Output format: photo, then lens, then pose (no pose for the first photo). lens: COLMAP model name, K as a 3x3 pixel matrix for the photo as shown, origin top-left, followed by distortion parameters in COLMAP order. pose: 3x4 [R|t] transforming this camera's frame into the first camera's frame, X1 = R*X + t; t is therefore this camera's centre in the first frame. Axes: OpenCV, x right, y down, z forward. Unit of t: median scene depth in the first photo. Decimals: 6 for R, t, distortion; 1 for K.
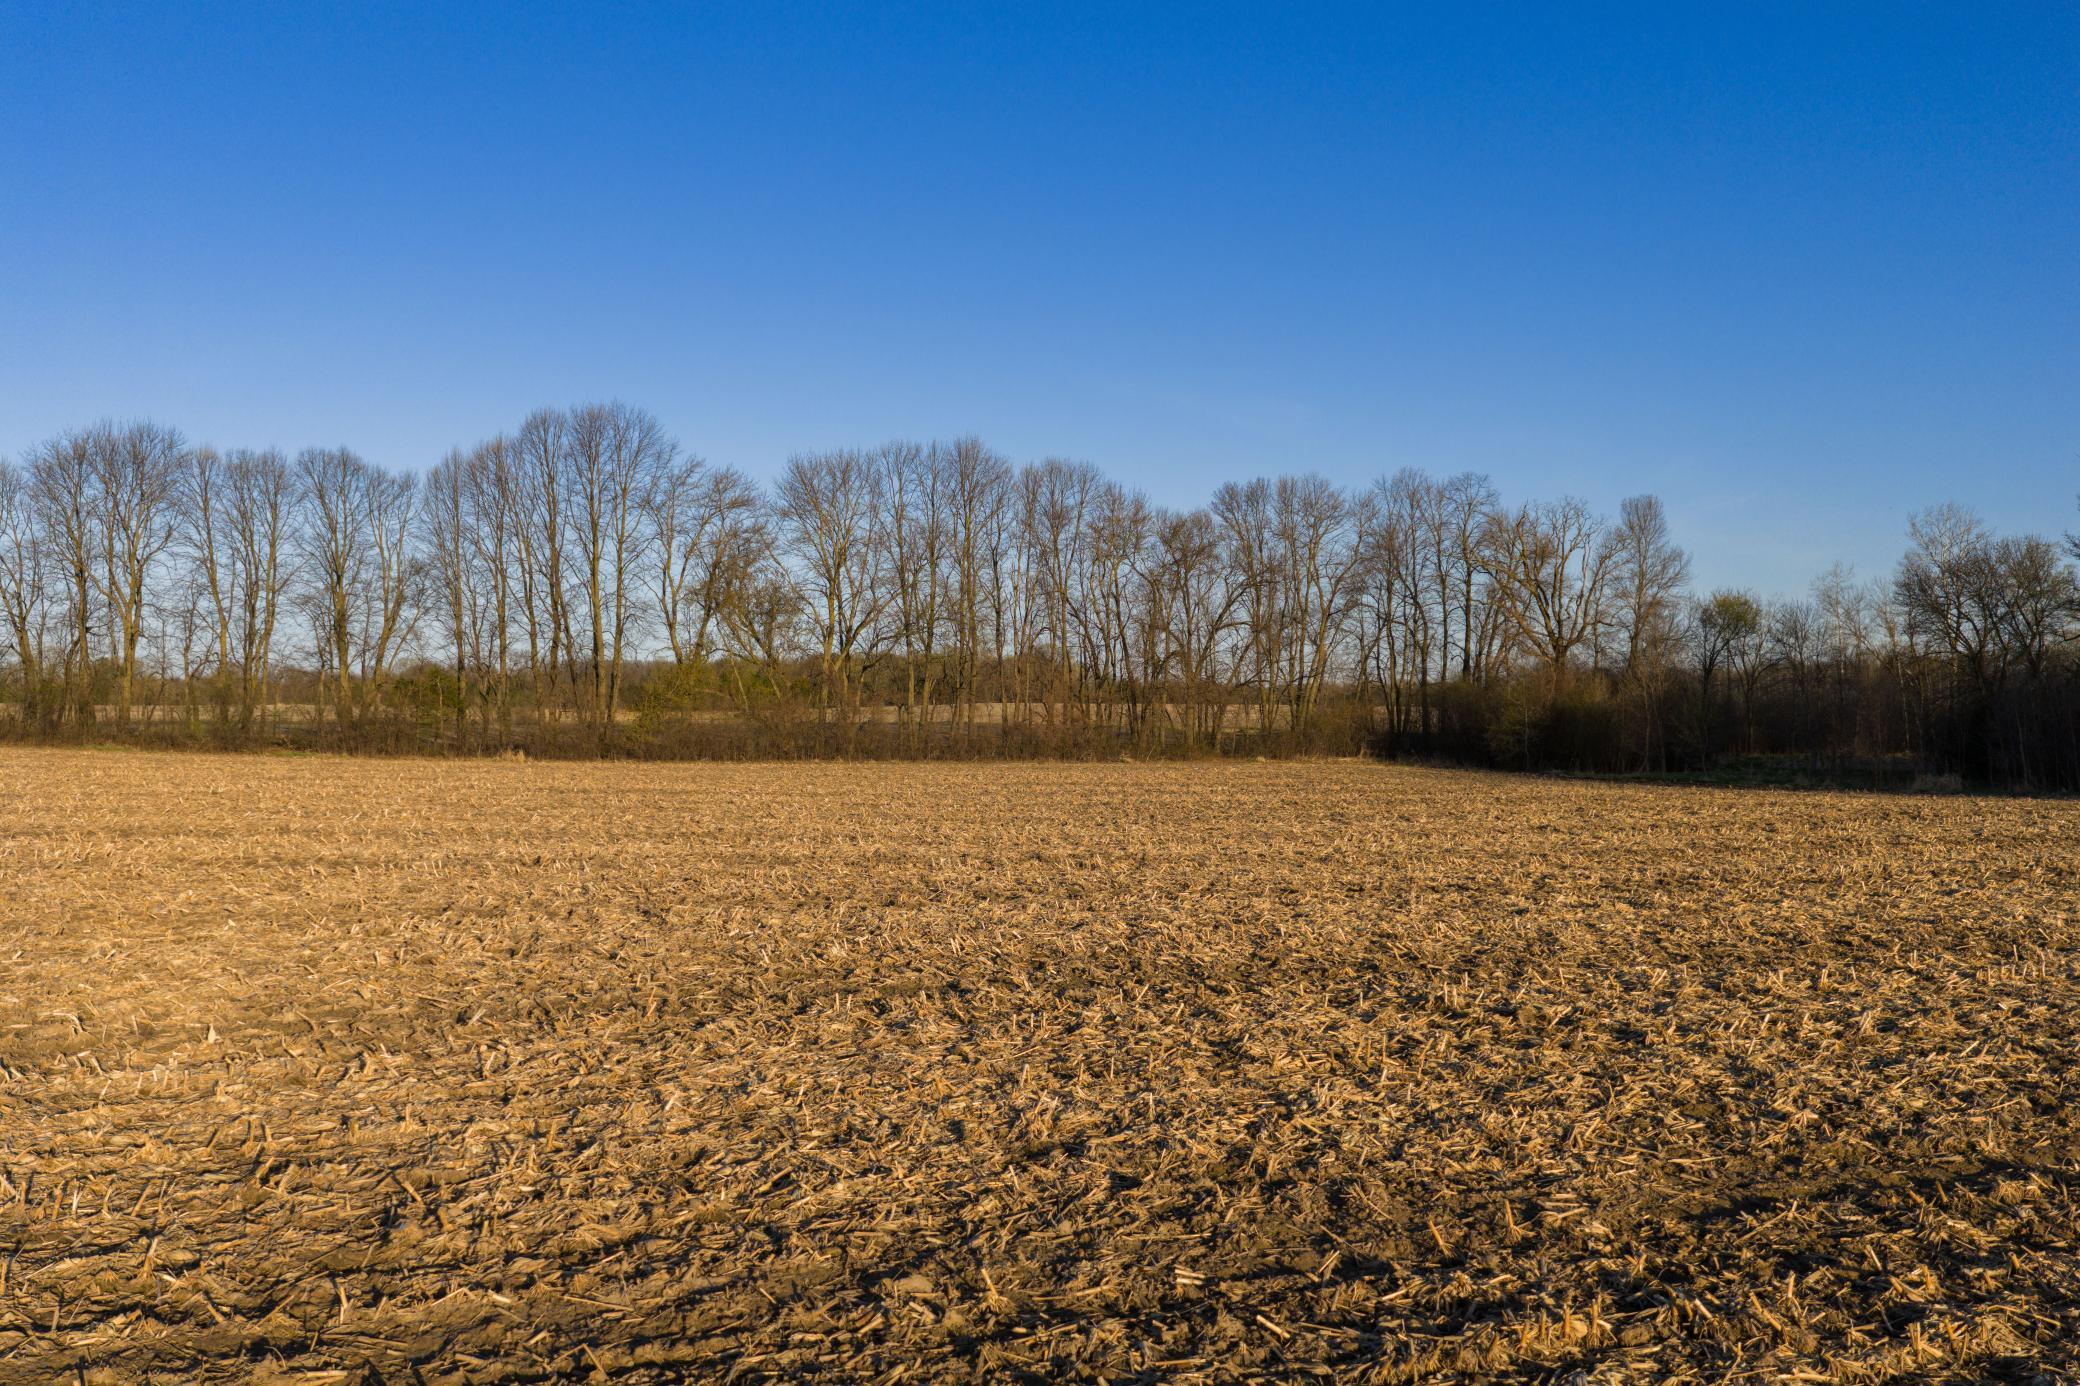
lens RADIAL K [[1716.7, 0, 1047.4], [0, 1716.7, 693.1], [0, 0, 1]] dist [0.012887, -0.019952]
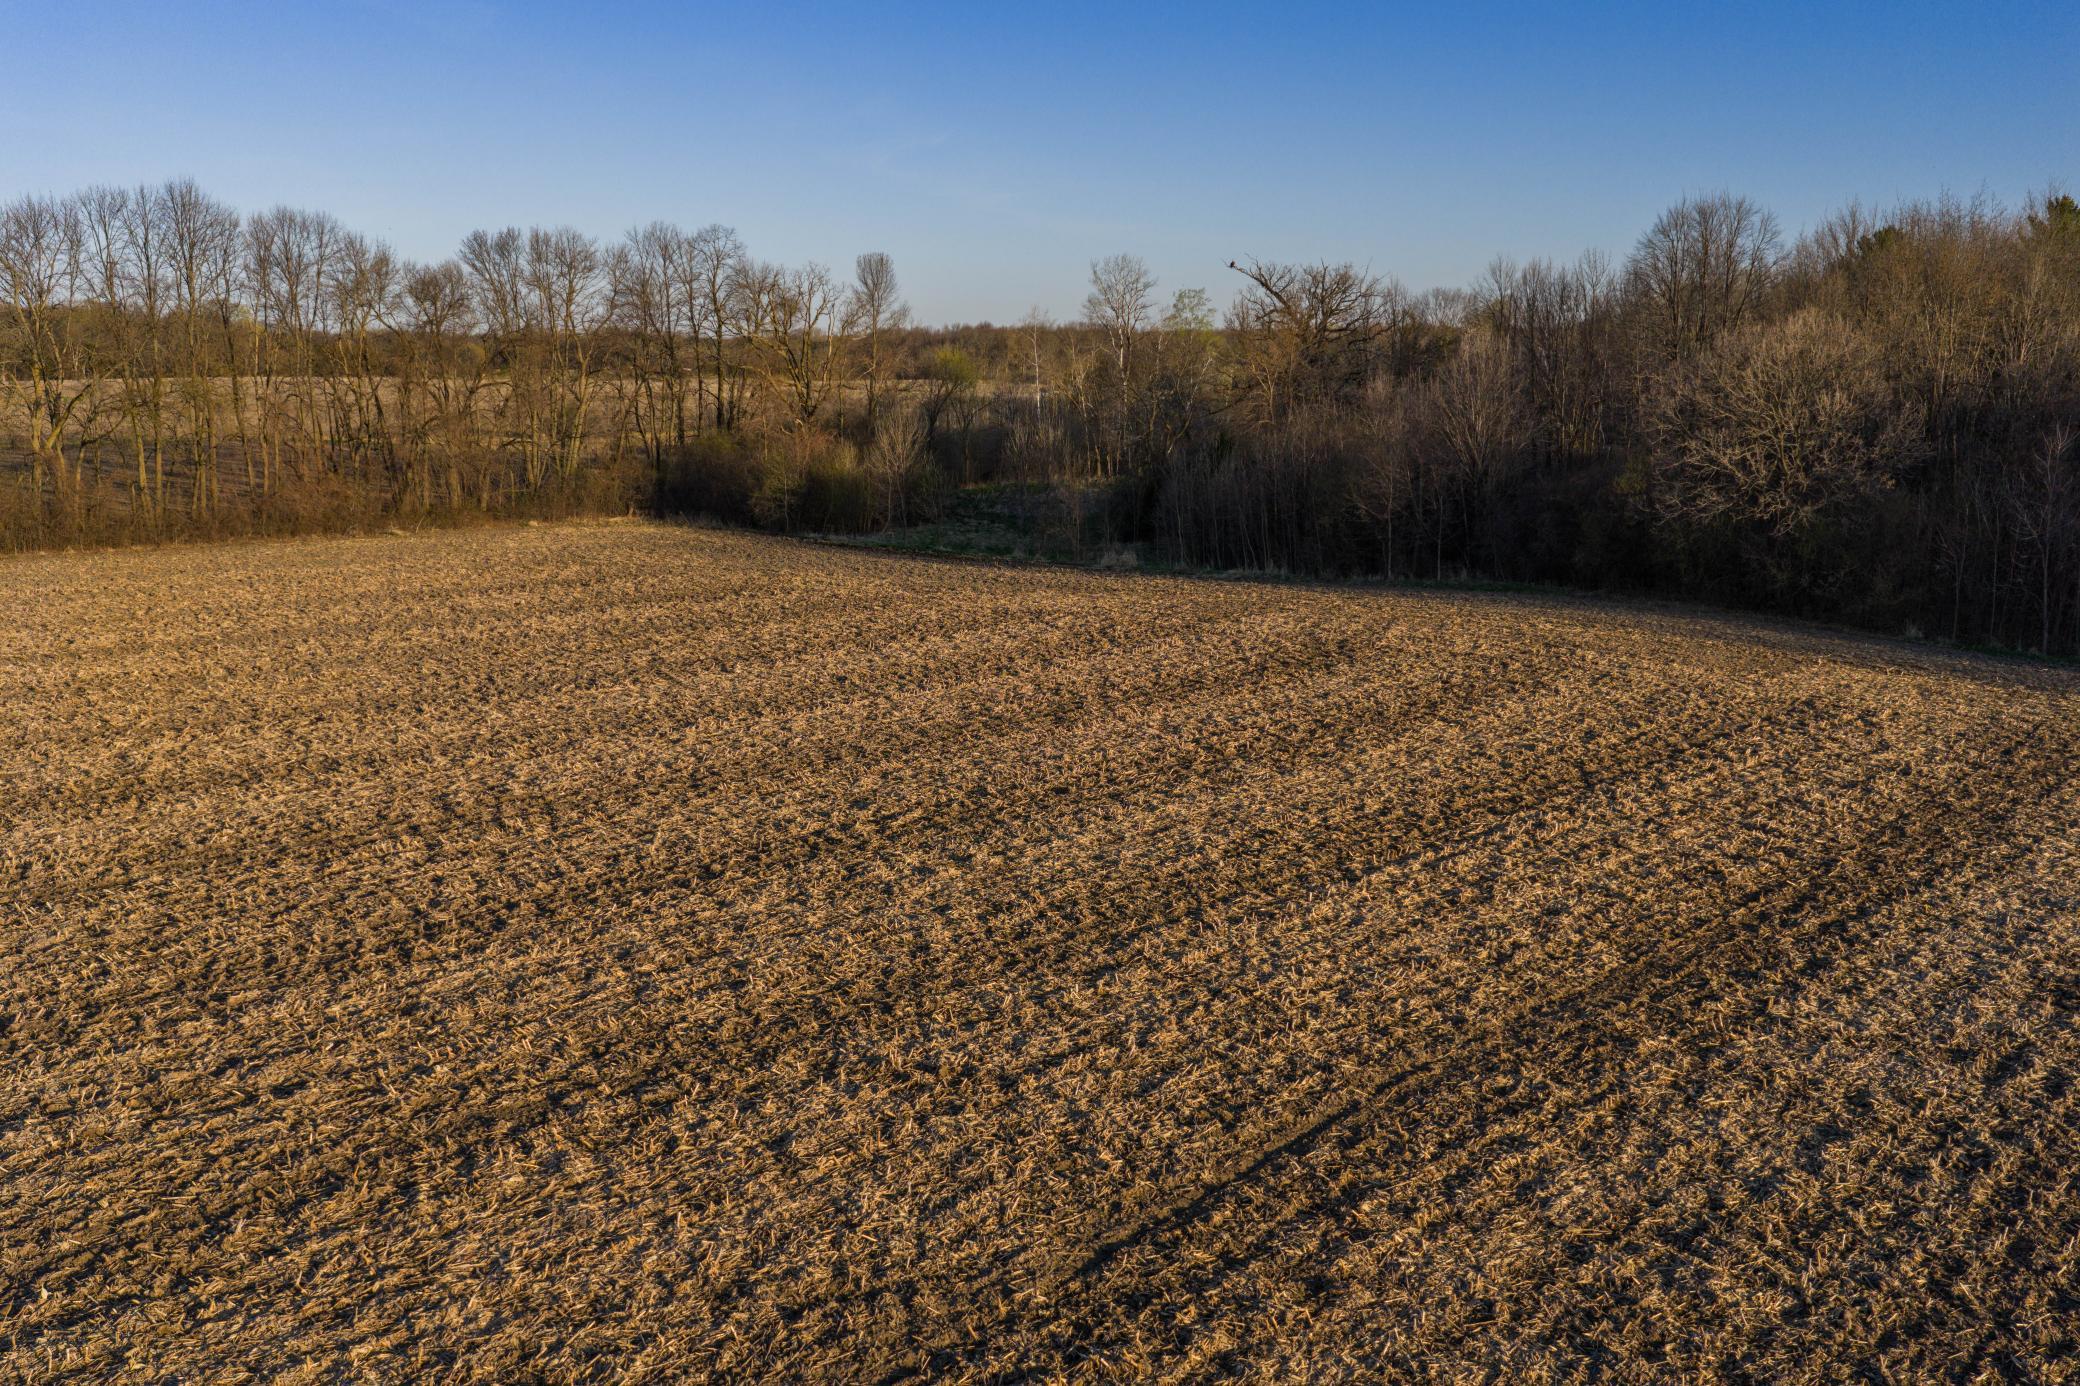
lens RADIAL K [[1716.7, 0, 1047.4], [0, 1716.7, 693.1], [0, 0, 1]] dist [0.012887, -0.019952]
pose [[0.901276, -0.084048, 0.425014, -0.041766], [-0.005741, 0.978599, 0.205695, -0.071405], [-0.433207, -0.187827, 0.881506, -0.056410]]
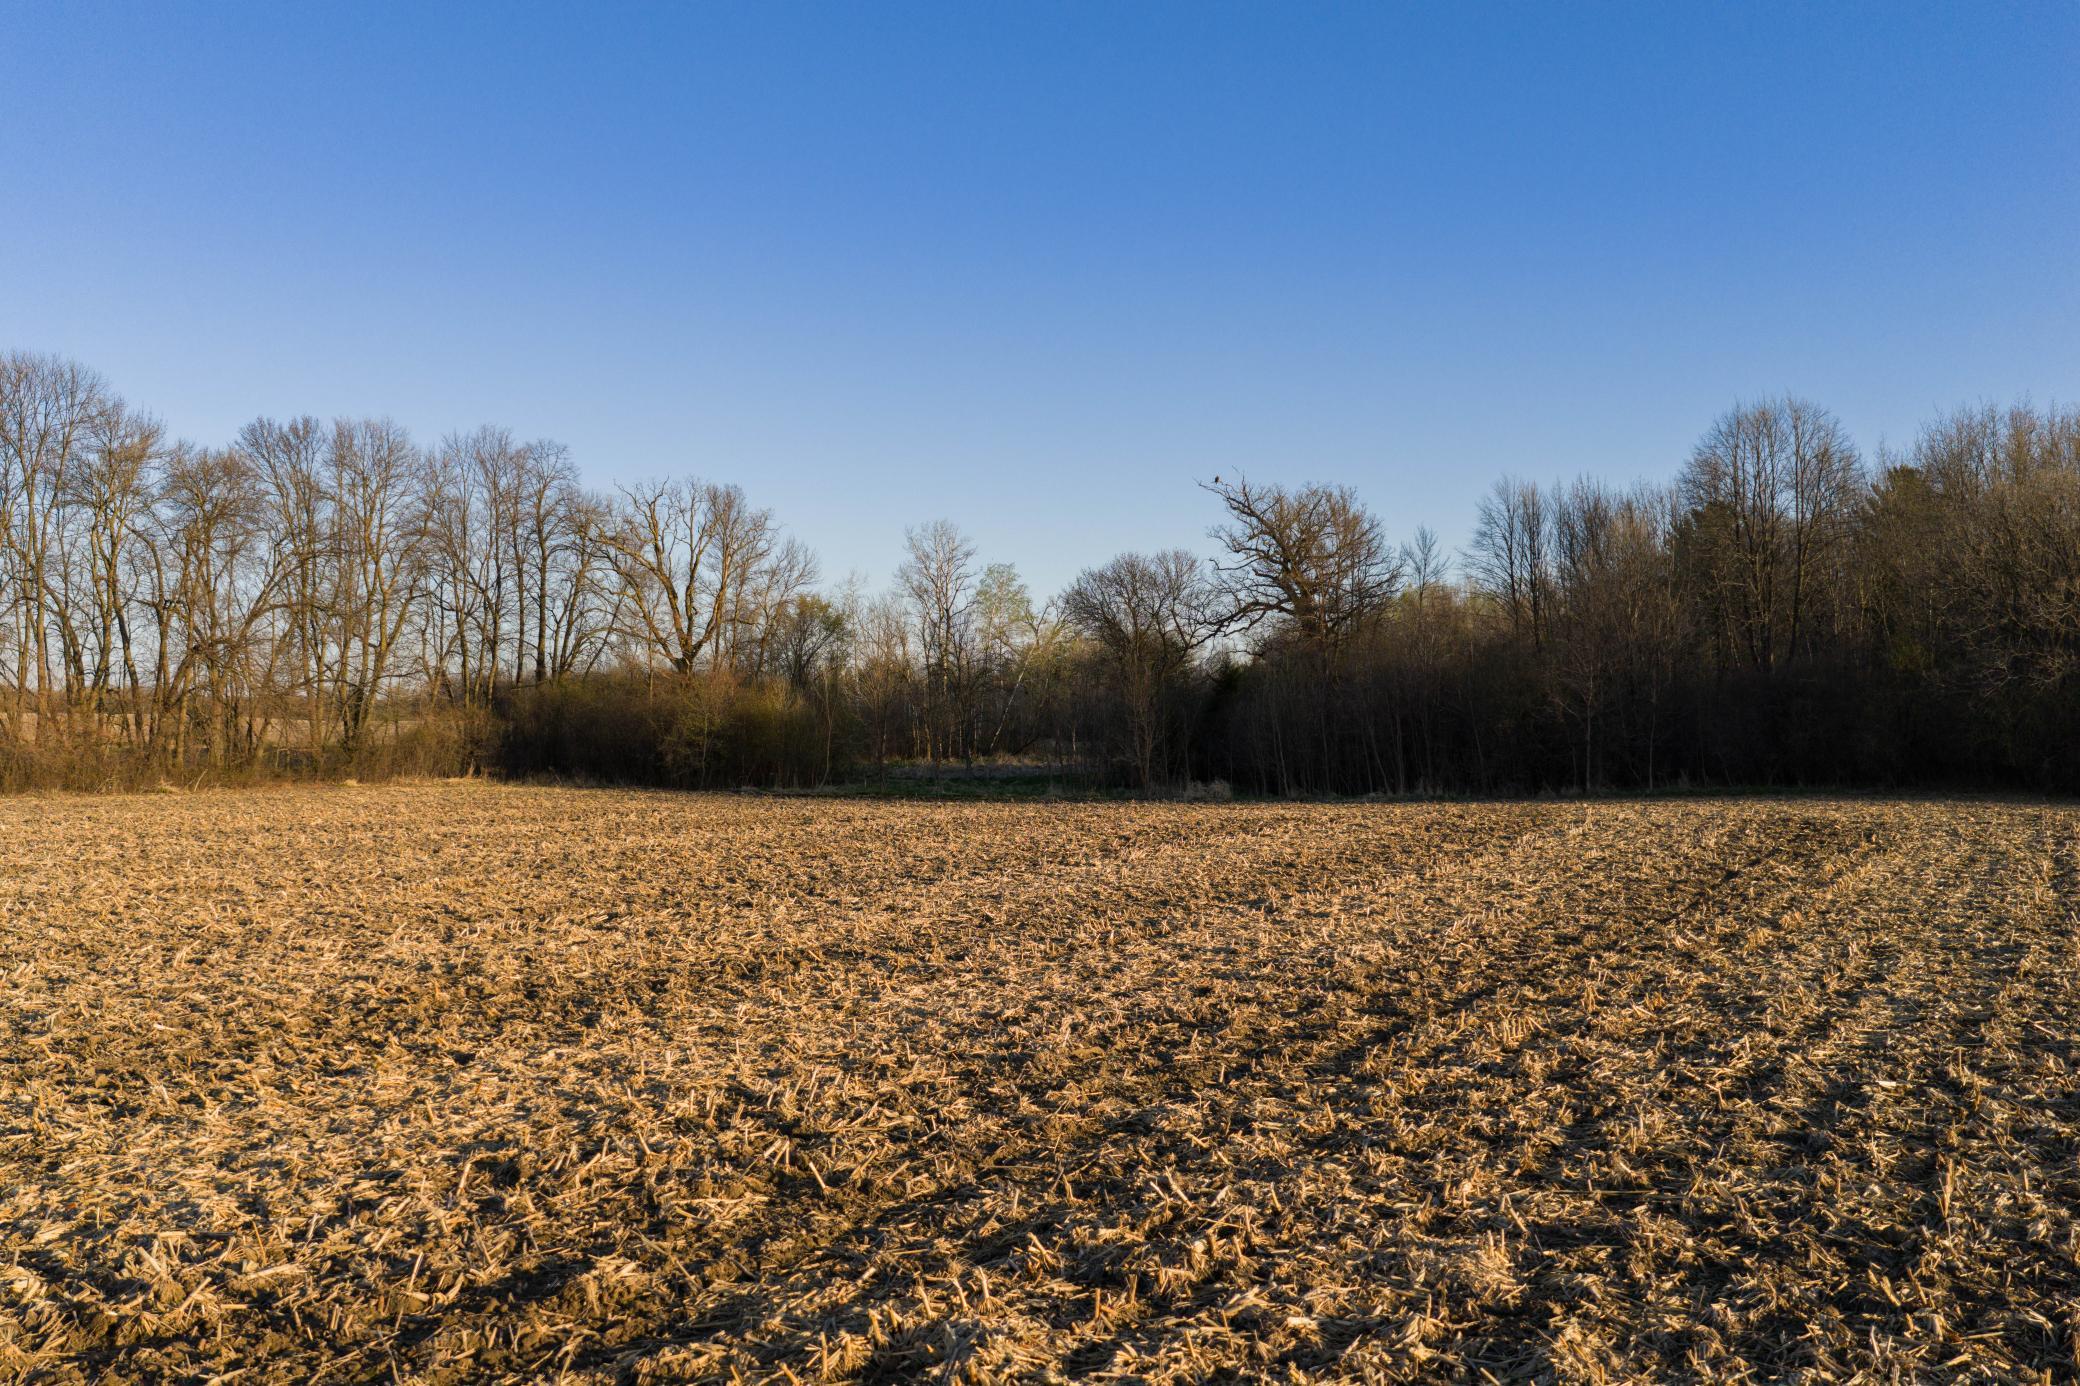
lens RADIAL K [[1716.7, 0, 1047.4], [0, 1716.7, 693.1], [0, 0, 1]] dist [0.012887, -0.019952]
pose [[0.750156, 0.008382, 0.661208, -0.142089], [-0.005223, 0.999964, -0.006750, 0.002097], [-0.661240, 0.001610, 0.750172, 0.207571]]
